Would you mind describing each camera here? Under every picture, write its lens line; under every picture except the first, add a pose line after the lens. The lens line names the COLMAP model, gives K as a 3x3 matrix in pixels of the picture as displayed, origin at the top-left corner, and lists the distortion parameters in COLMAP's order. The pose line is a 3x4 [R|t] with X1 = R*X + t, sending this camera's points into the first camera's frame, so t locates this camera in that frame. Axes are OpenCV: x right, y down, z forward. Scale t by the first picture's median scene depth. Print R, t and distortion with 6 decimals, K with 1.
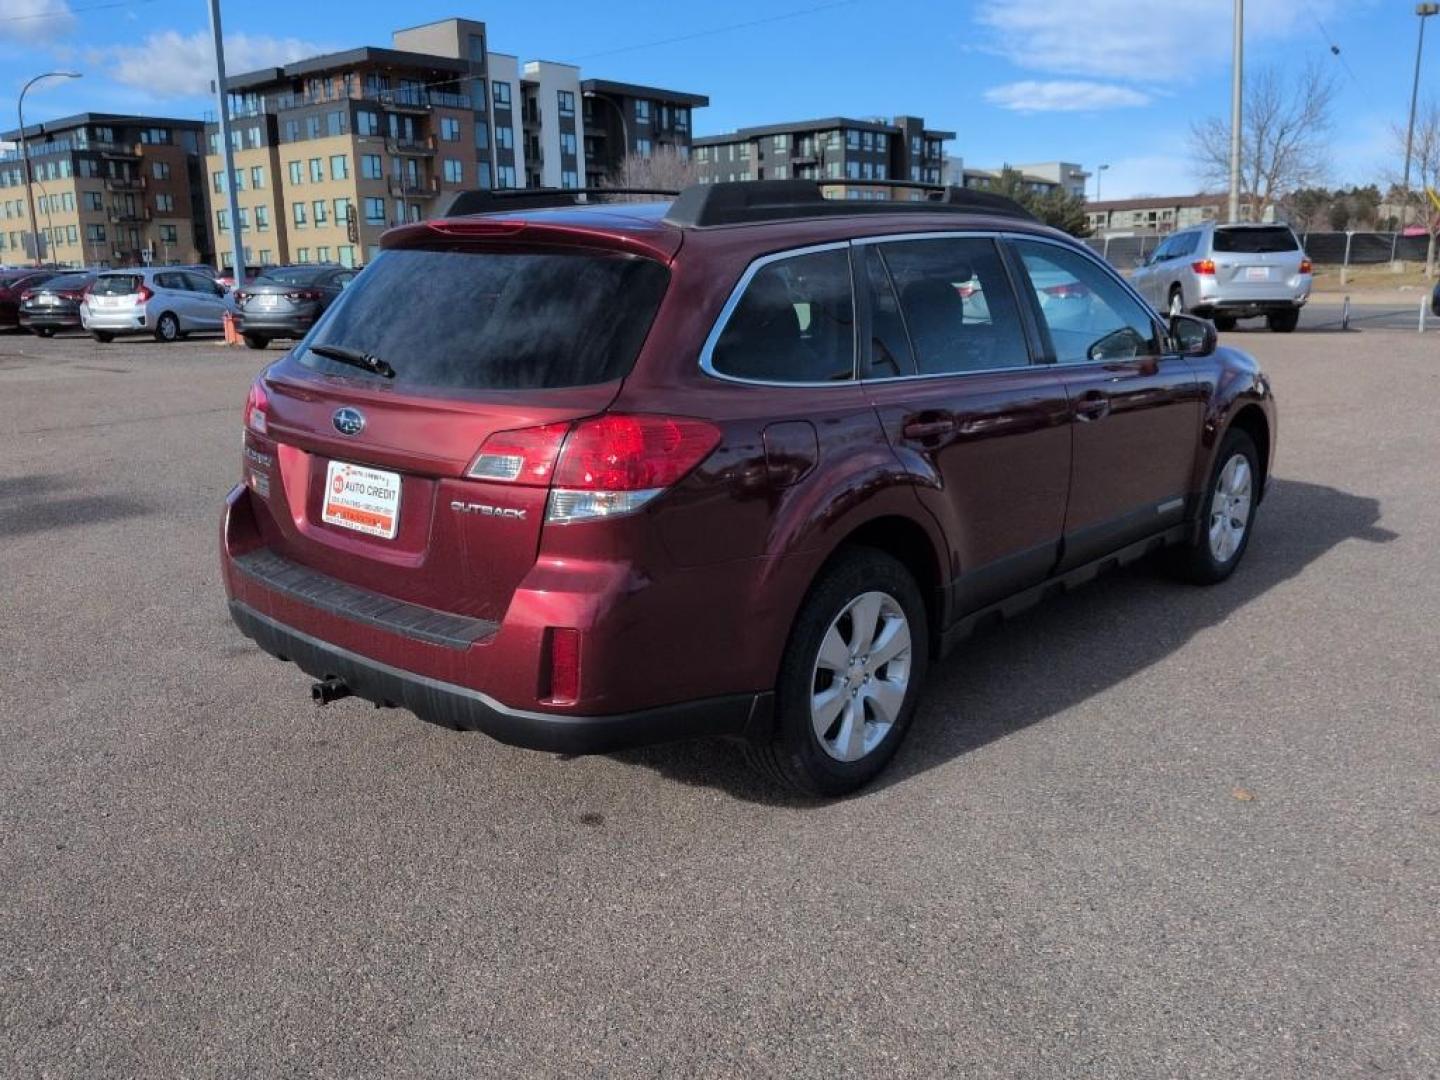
lens RADIAL K [[1216.3, 0, 720.6], [0, 1216.3, 536.0], [0, 0, 1]] dist [0.070930, -0.129791]
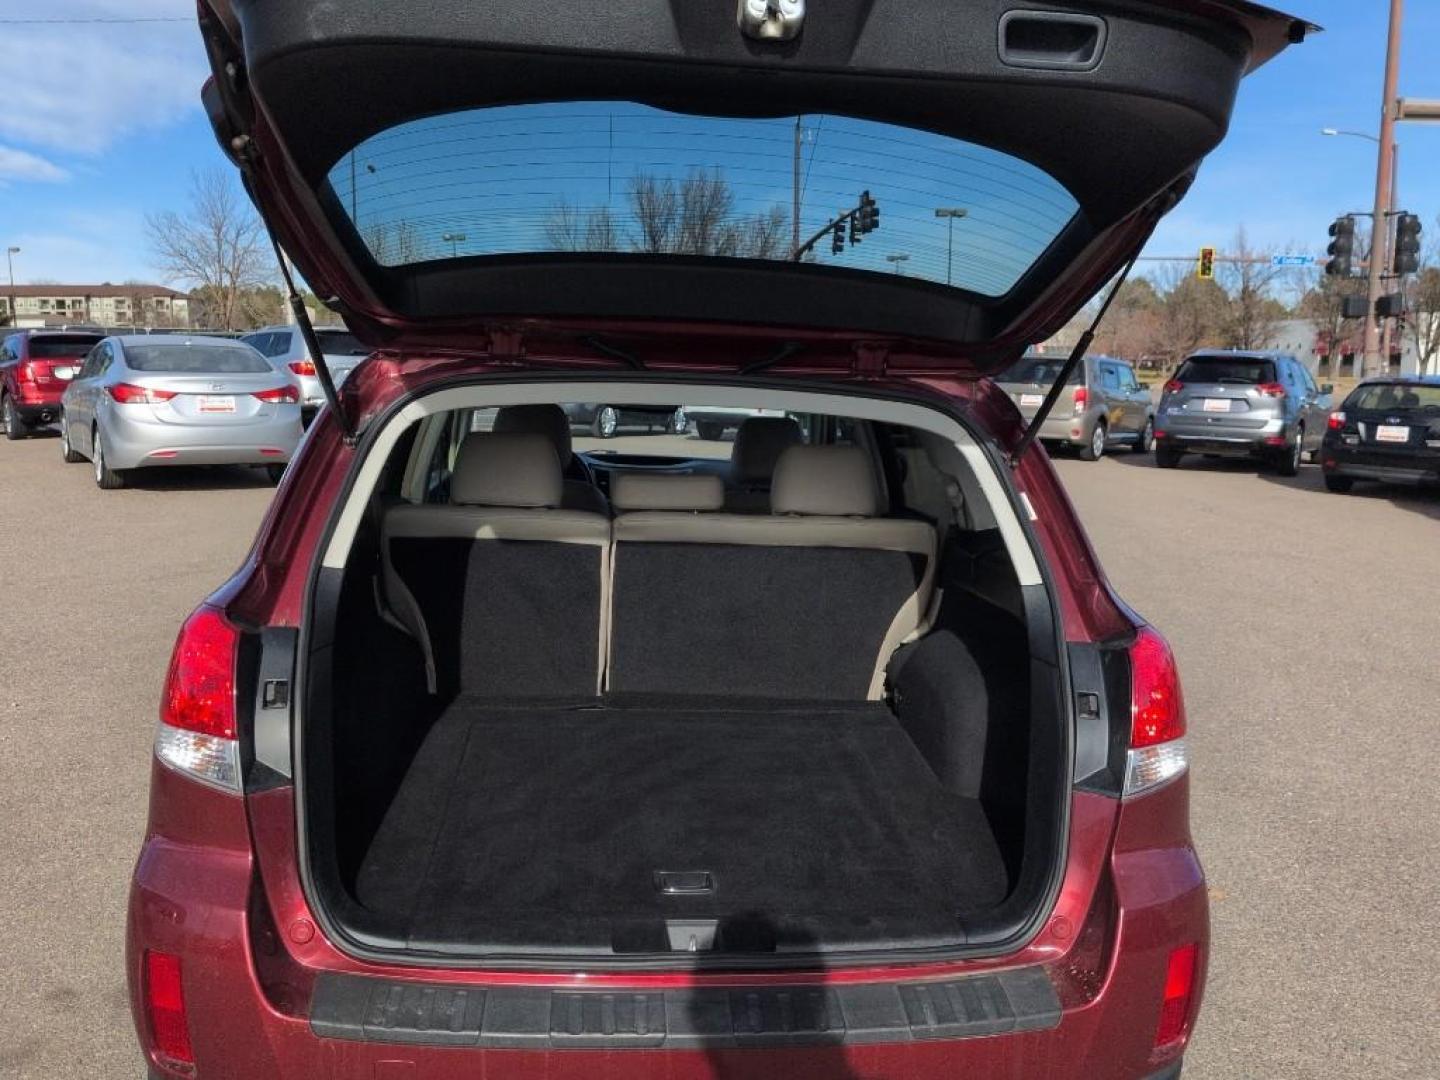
lens RADIAL K [[1216.3, 0, 725.0], [0, 1216.3, 534.0], [0, 0, 1]] dist [0.070930, -0.129791]
pose [[0.678379, -0.081148, 0.730217, -0.096528], [0.135316, 0.990679, -0.015618, -0.021940], [-0.722143, 0.109405, 0.683037, 0.081227]]
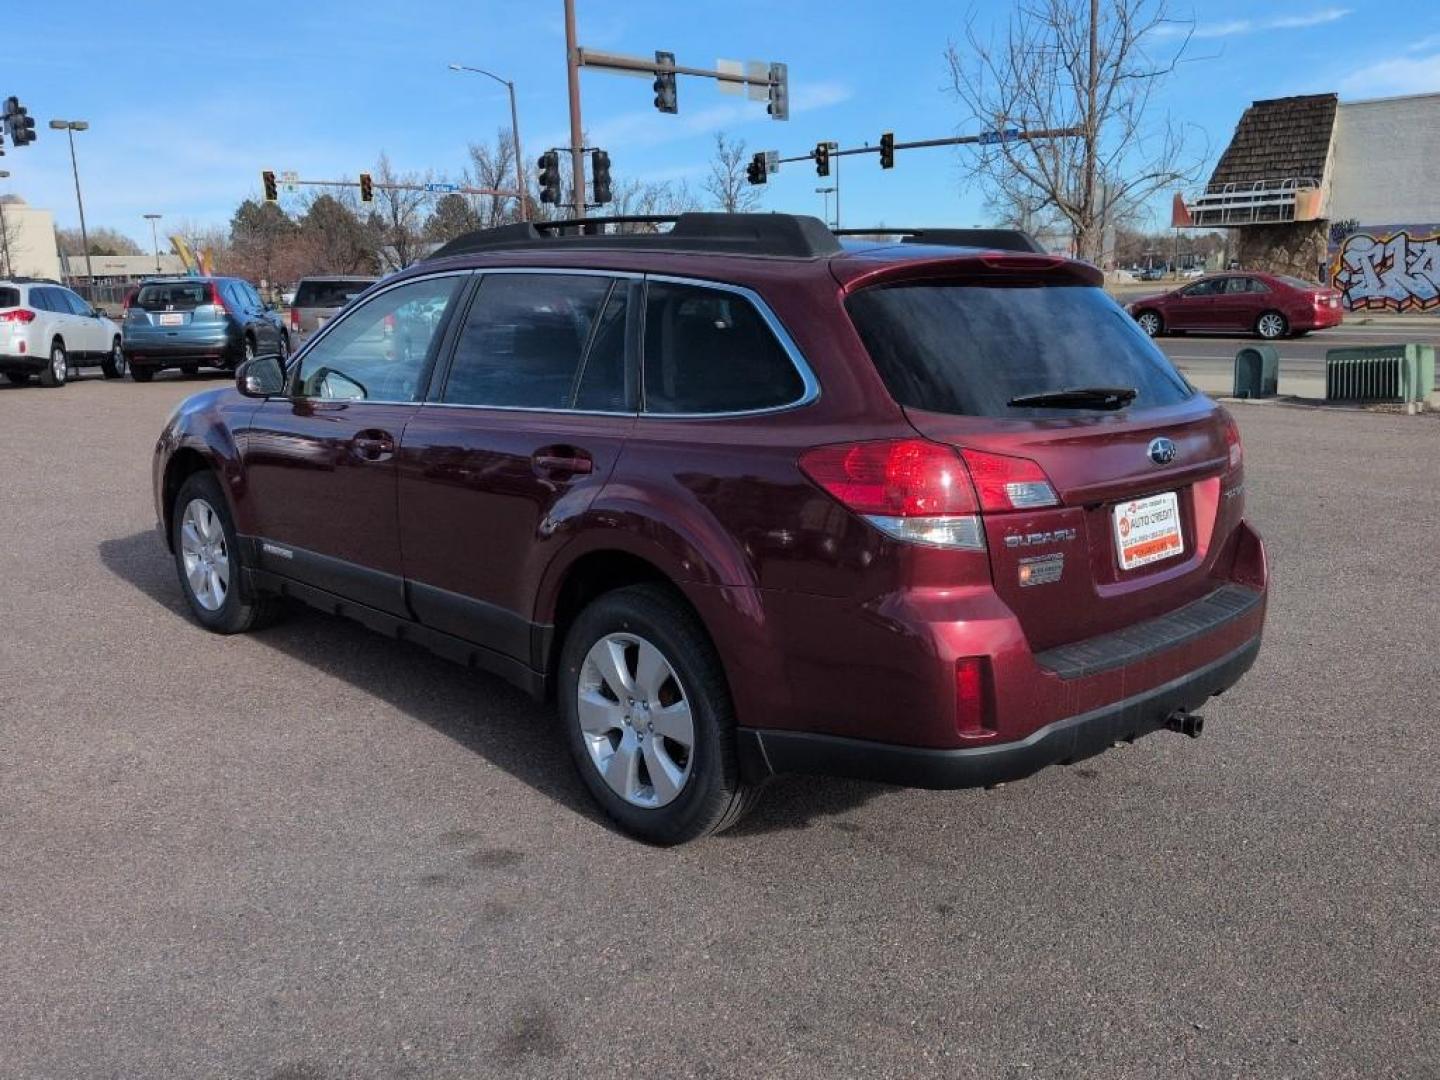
lens RADIAL K [[1216.3, 0, 719.4], [0, 1216.3, 549.6], [0, 0, 1]] dist [0.070930, -0.129791]
pose [[0.063239, -0.199892, 0.977775, -0.180083], [0.232269, 0.955781, 0.180373, -0.038431], [-0.970594, 0.215700, 0.106871, 0.171895]]
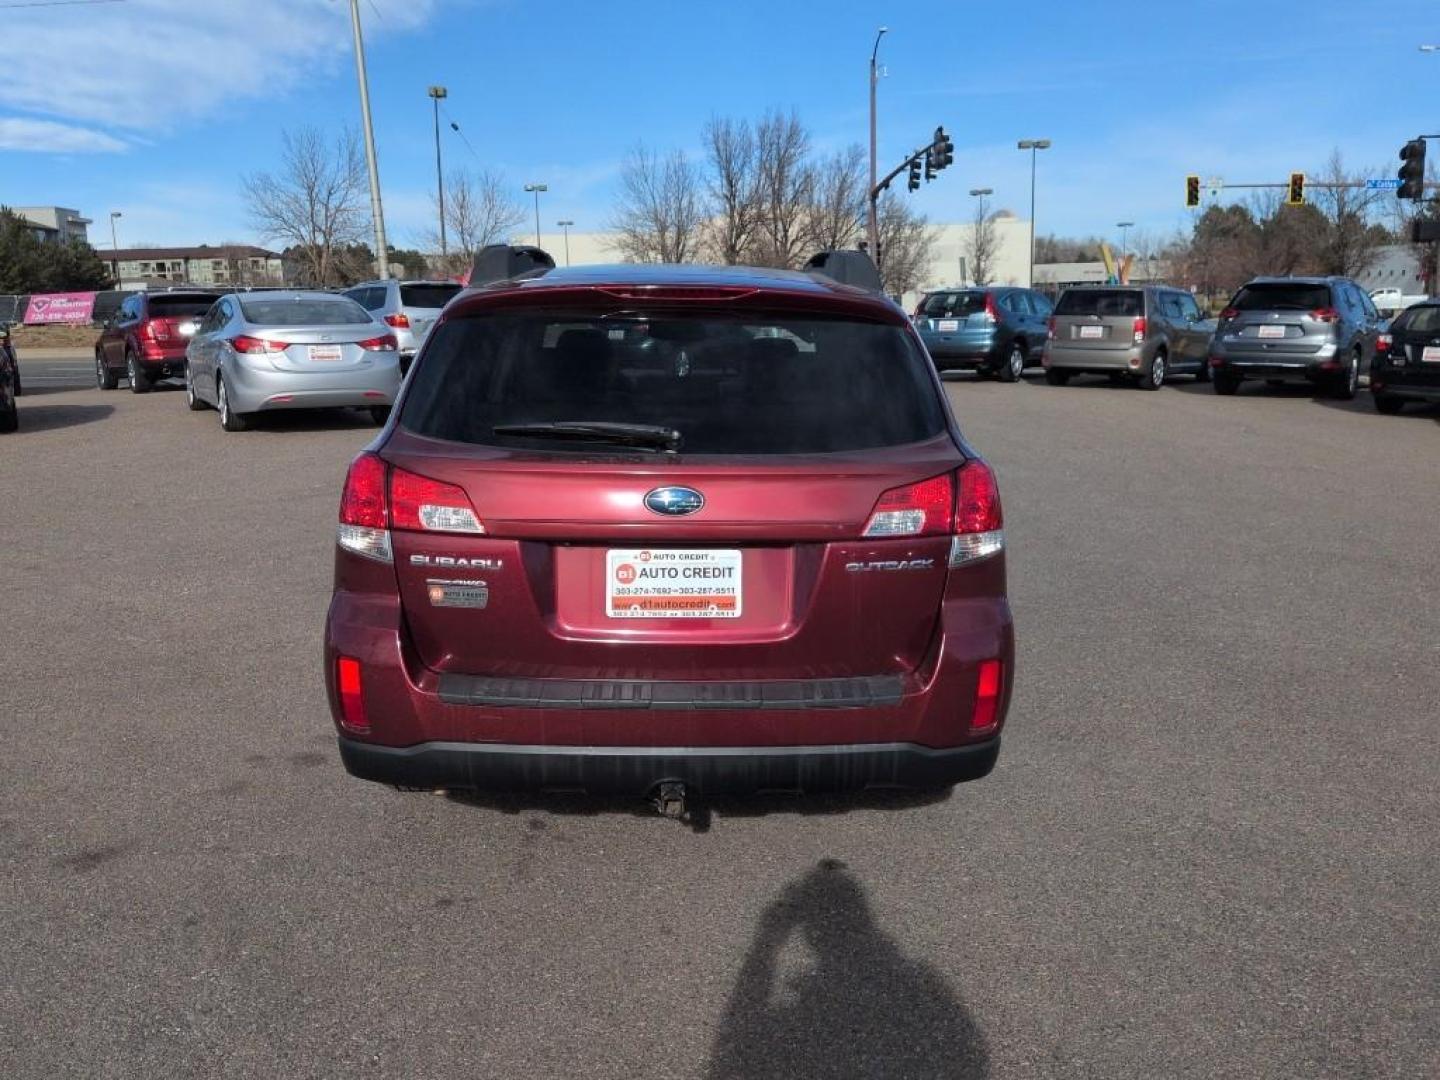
lens RADIAL K [[1216.3, 0, 721.6], [0, 1216.3, 550.3], [0, 0, 1]] dist [0.070930, -0.129791]
pose [[0.729089, -0.131161, 0.671734, -0.121969], [0.150778, 0.988134, 0.029288, -0.010614], [-0.667604, 0.079930, 0.740213, 0.041580]]
